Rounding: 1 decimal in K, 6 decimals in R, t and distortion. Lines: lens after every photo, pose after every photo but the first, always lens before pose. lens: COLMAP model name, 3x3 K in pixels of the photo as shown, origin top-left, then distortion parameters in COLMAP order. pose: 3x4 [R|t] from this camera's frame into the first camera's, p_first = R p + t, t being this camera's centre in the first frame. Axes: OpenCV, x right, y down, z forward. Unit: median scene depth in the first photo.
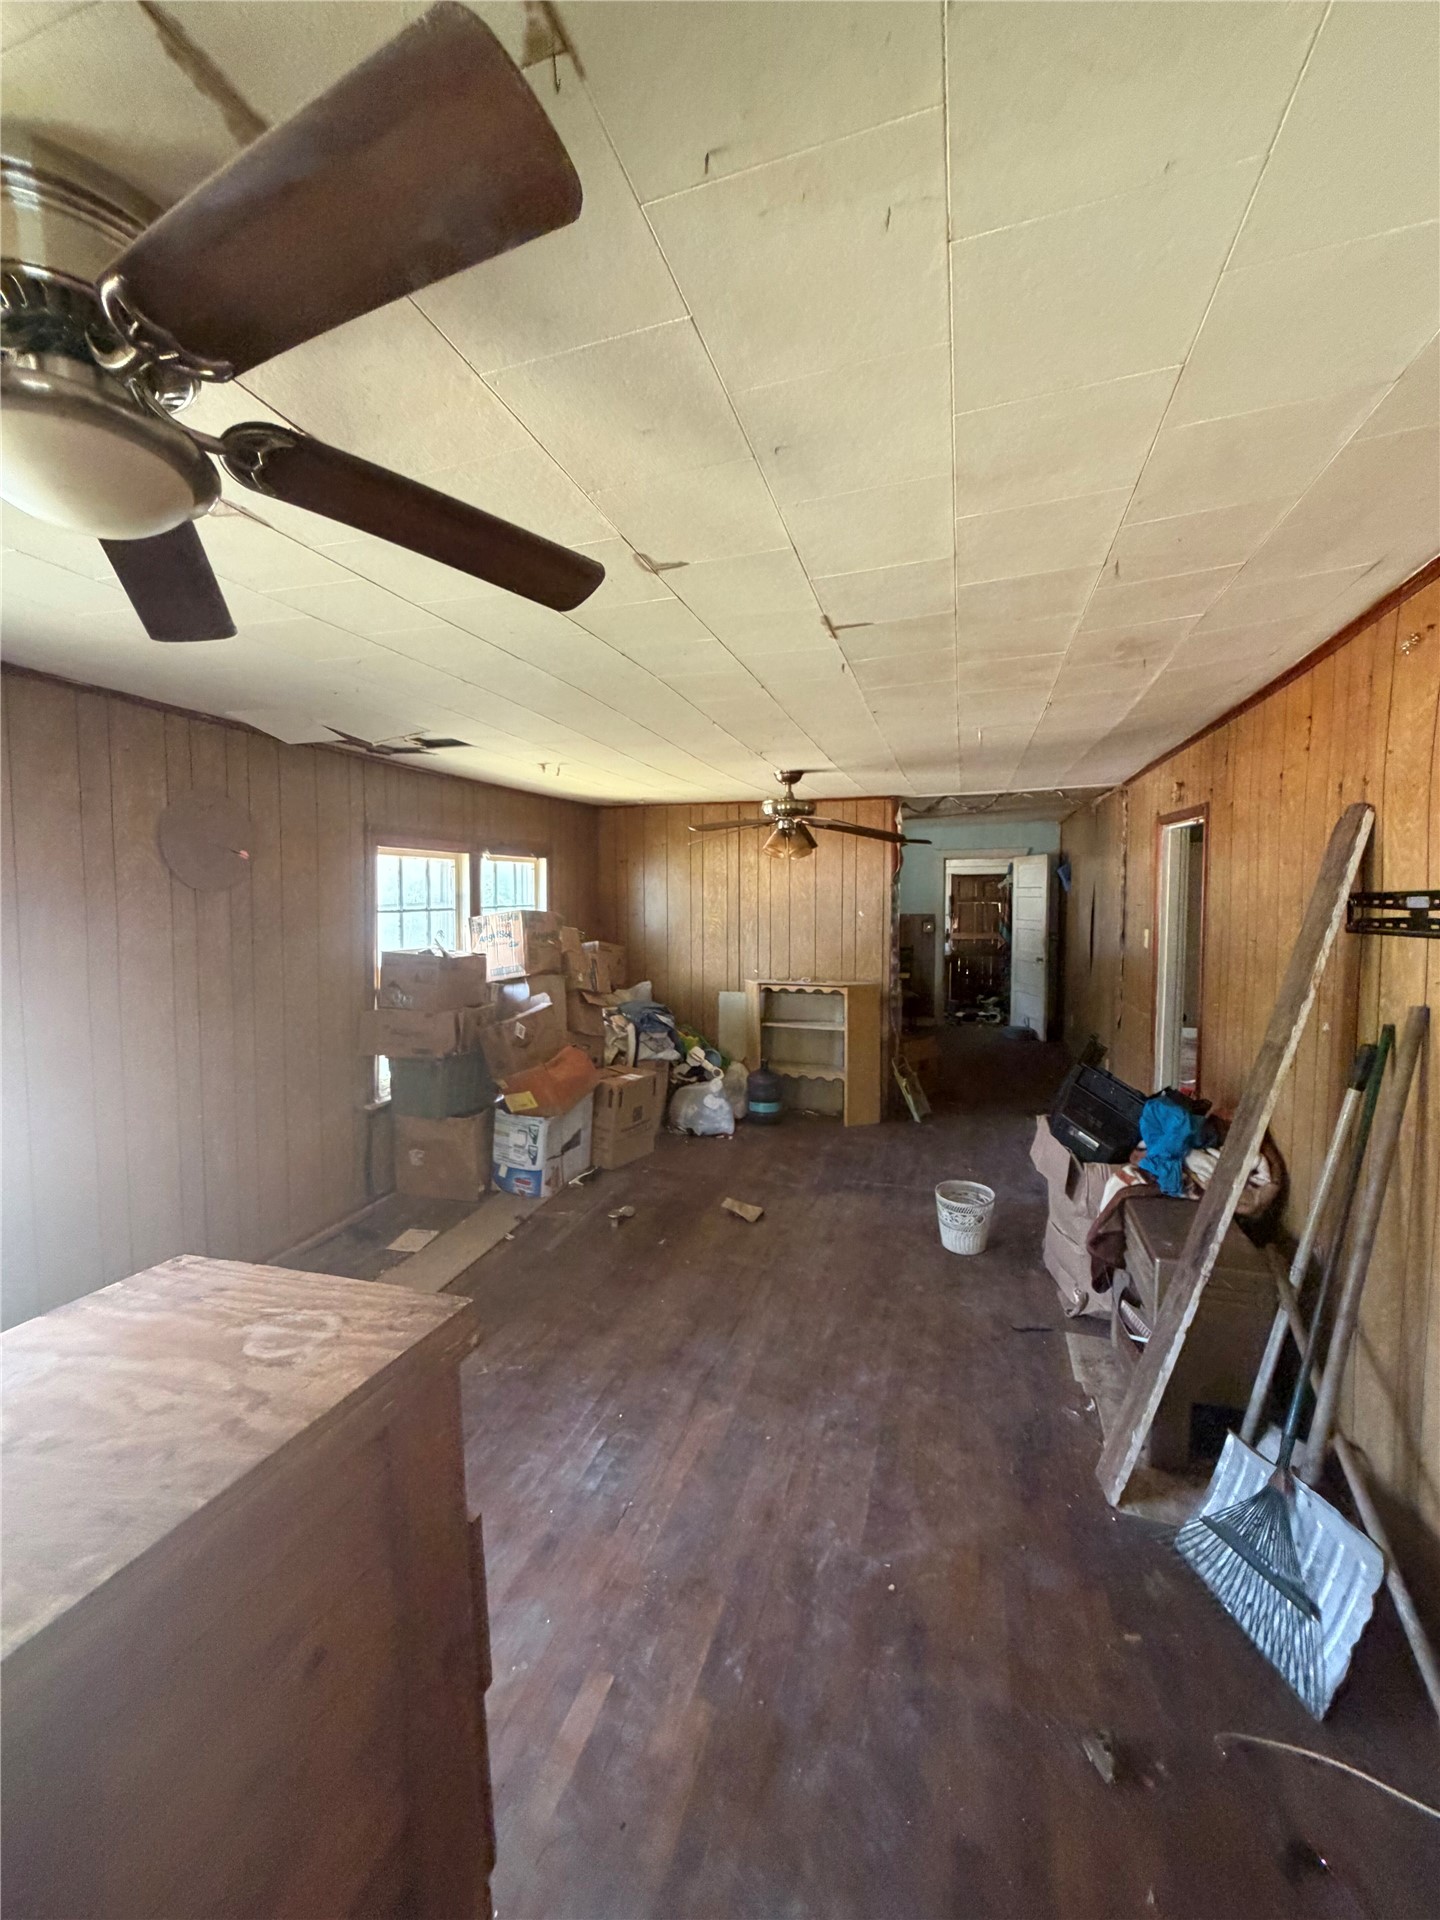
lens RADIAL K [[766.2, 0, 732.4], [0, 766.2, 953.4], [0, 0, 1]] dist [-0.000609, 0.000393]
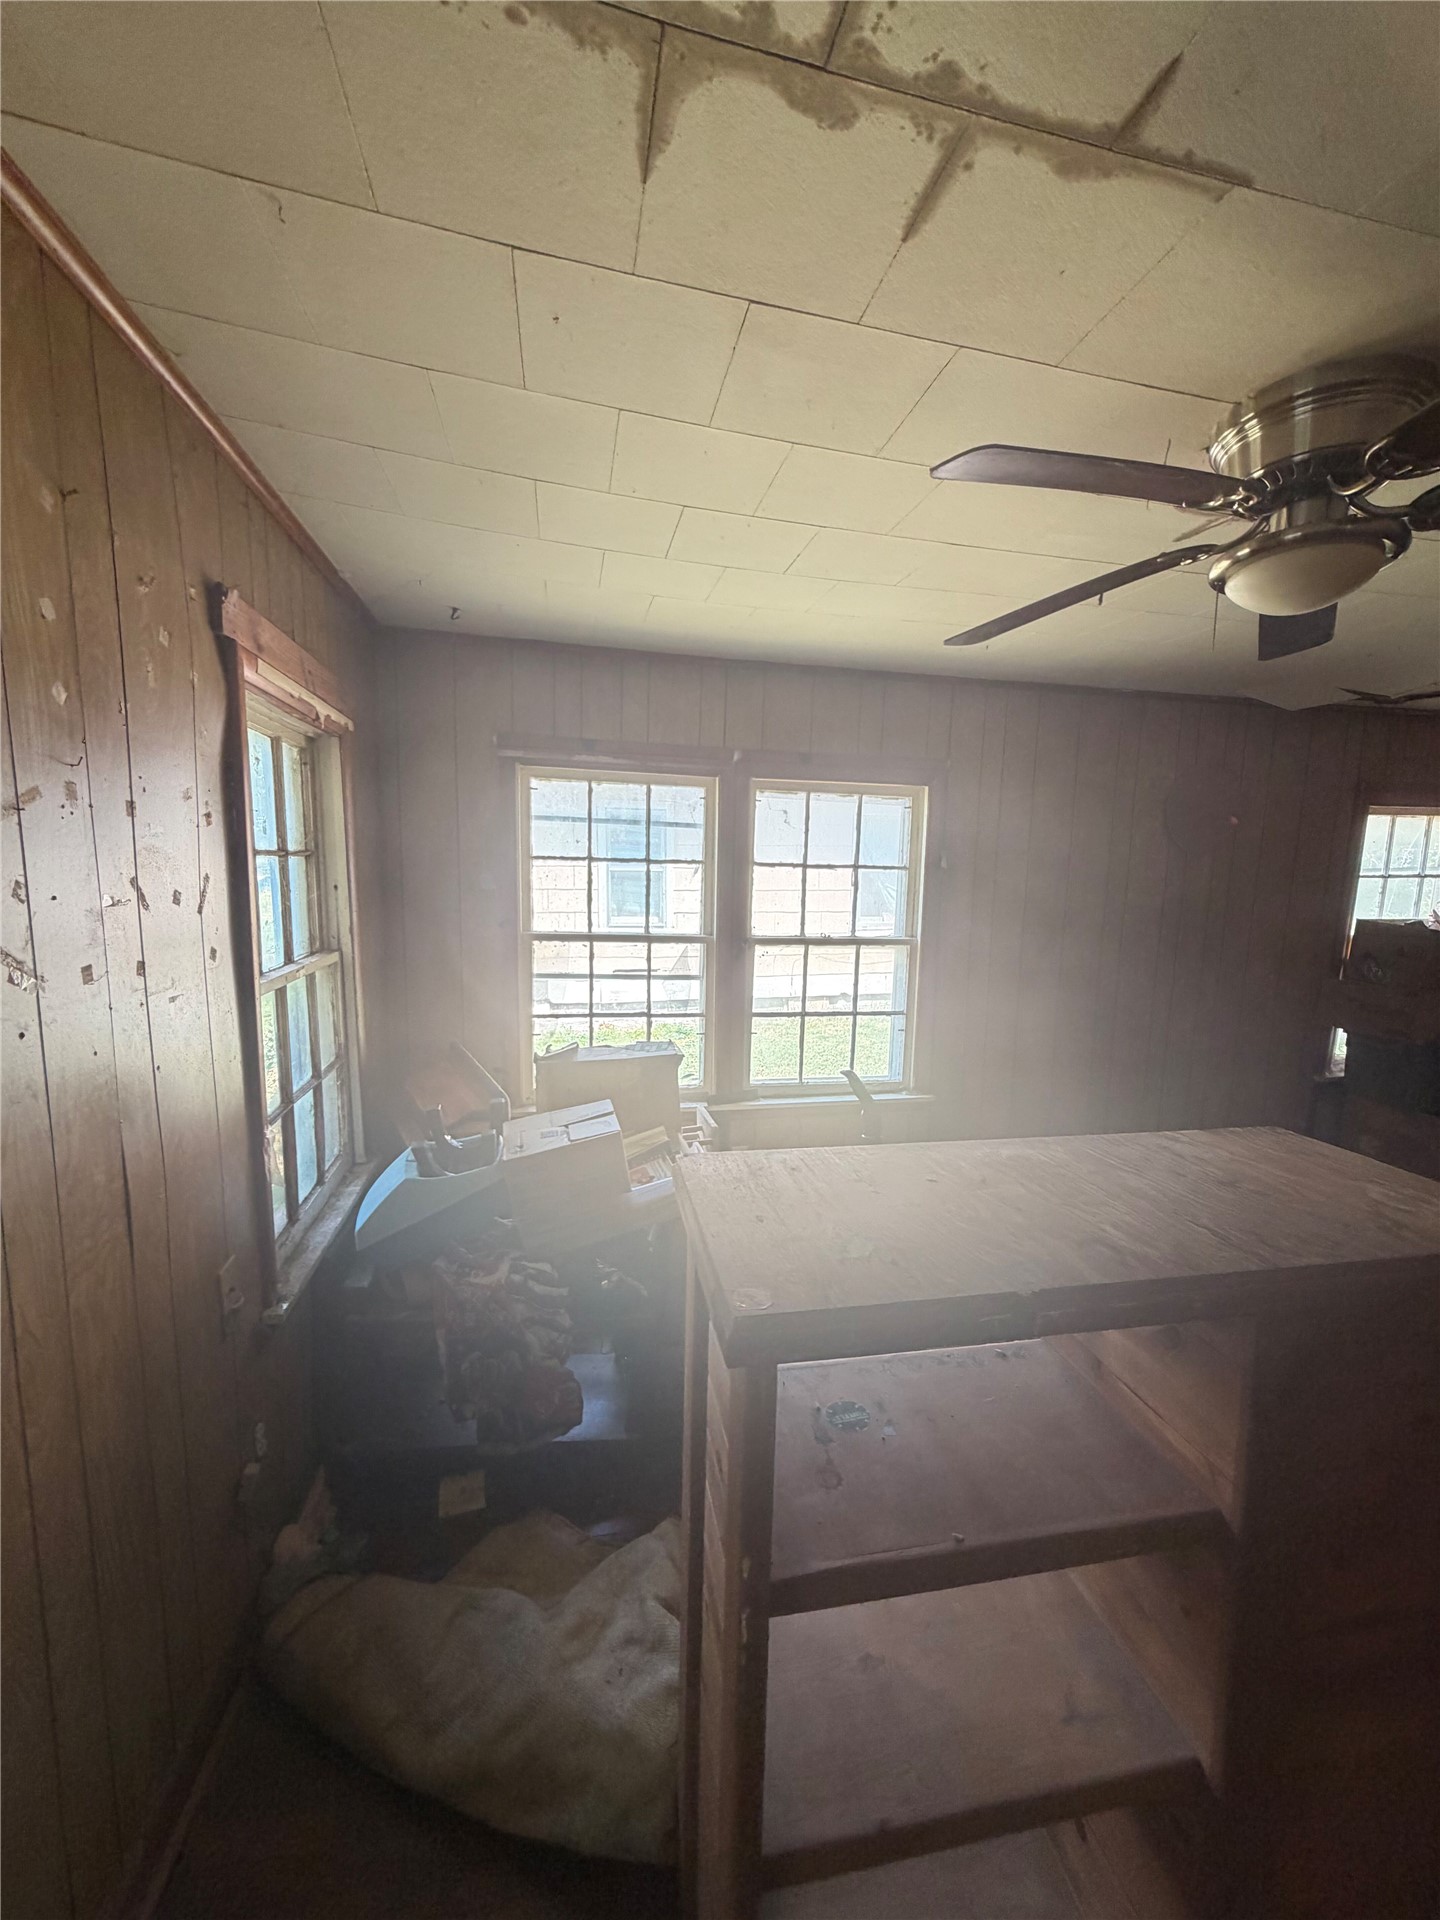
lens RADIAL K [[766.2, 0, 713.8], [0, 766.2, 947.2], [0, 0, 1]] dist [-0.000609, 0.000393]
pose [[0.468187, 0.116253, -0.875949, -0.001903], [-0.073910, 0.992986, 0.092282, 0.002953], [0.880533, 0.021536, 0.473495, -0.118360]]
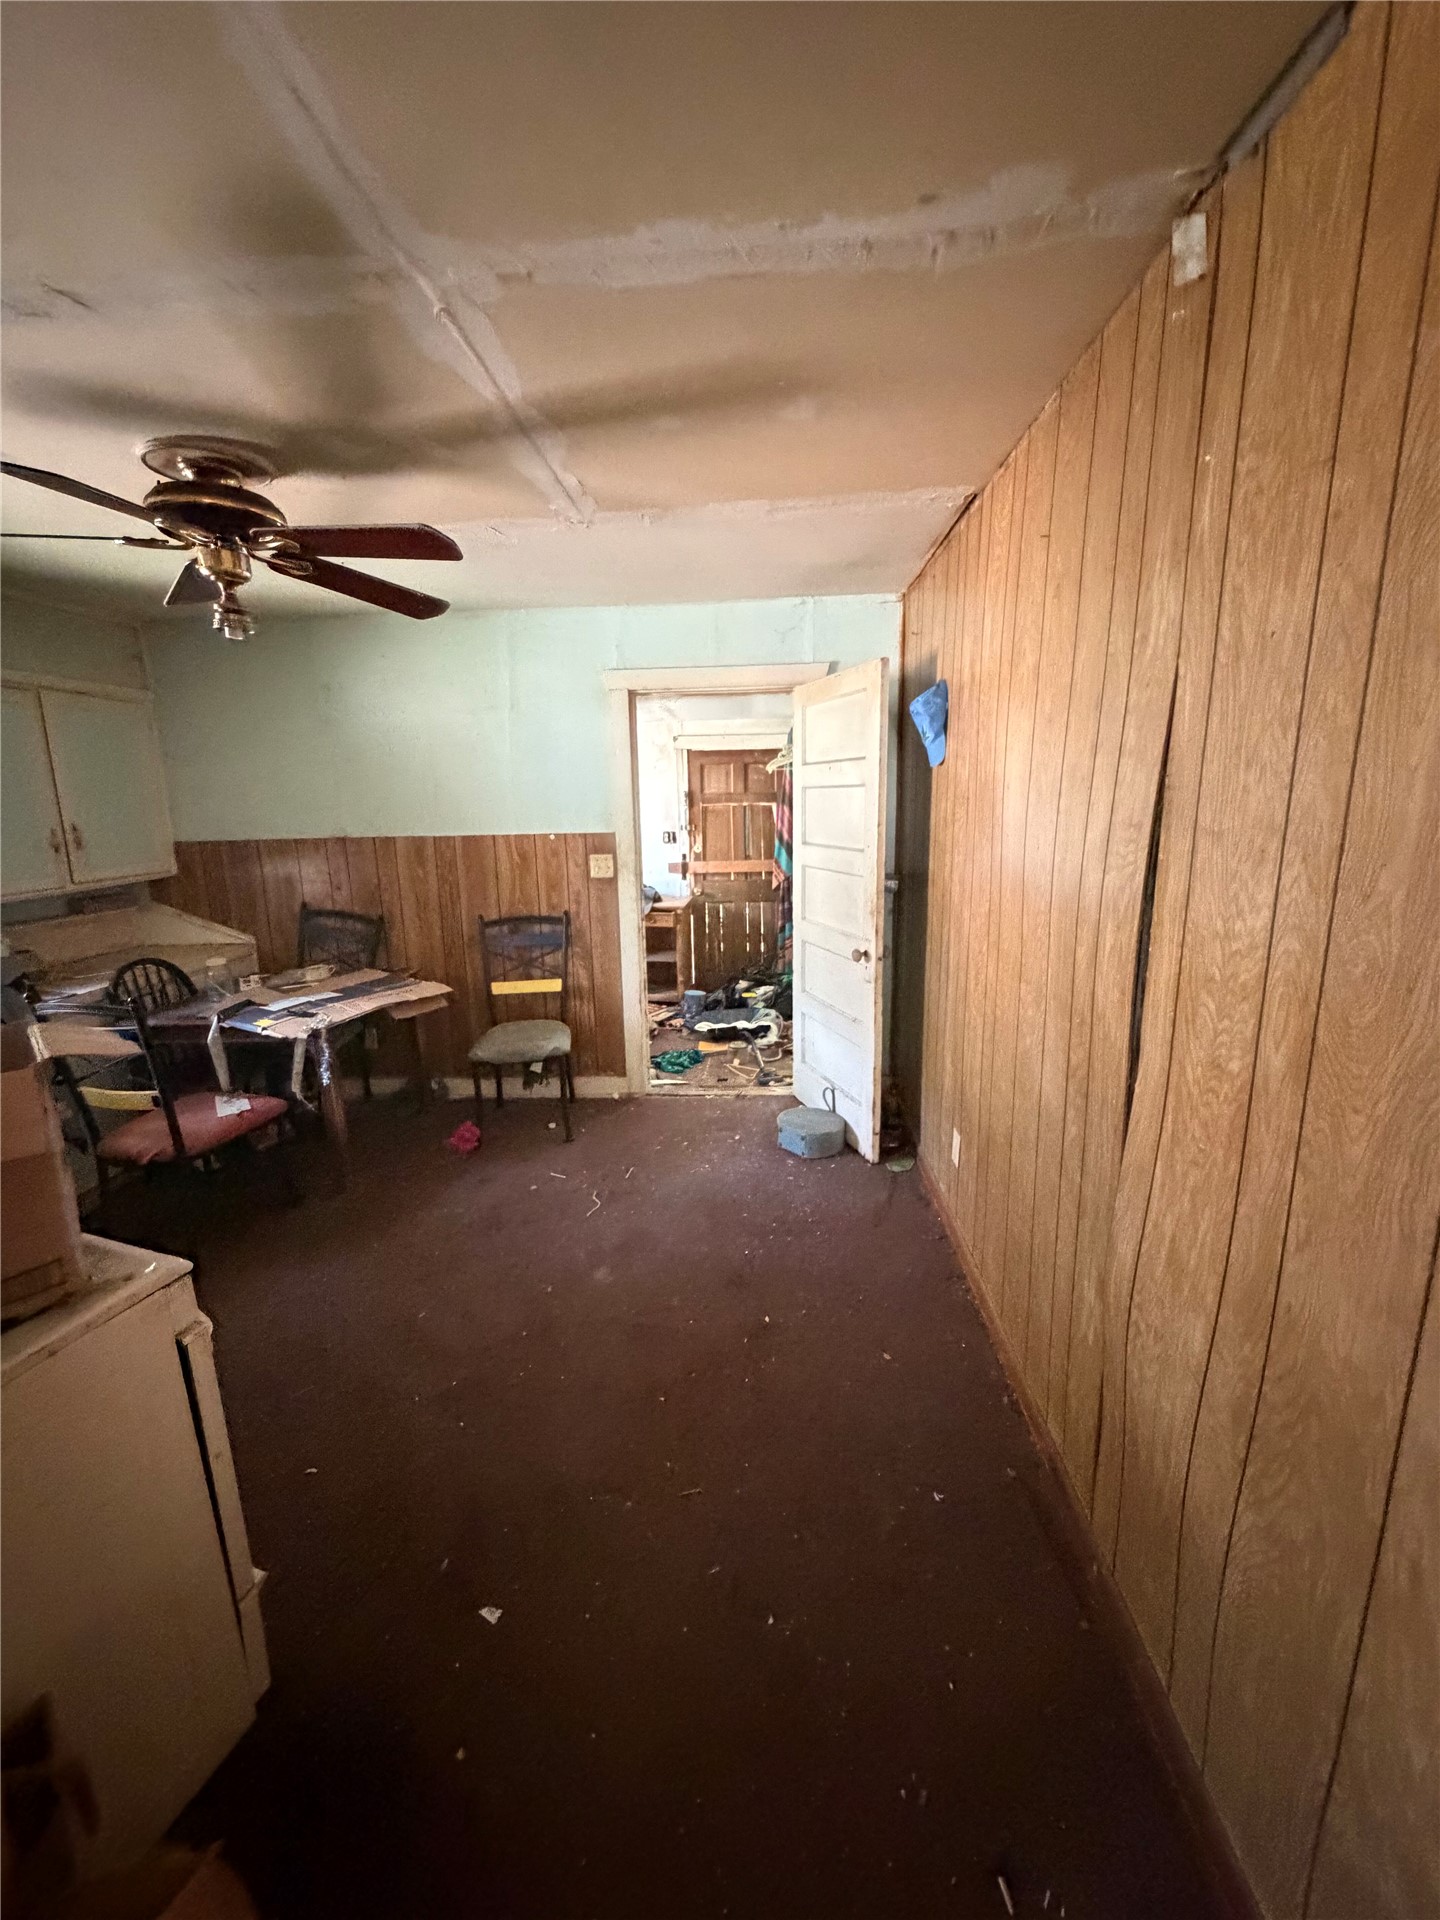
lens RADIAL K [[766.2, 0, 718.0], [0, 766.2, 958.7], [0, 0, 1]] dist [-0.000609, 0.000393]
pose [[0.970638, -0.061836, 0.232461, 0.447715], [0.031354, 0.990673, 0.132606, -0.076645], [-0.238492, -0.121423, 0.963524, 1.195593]]
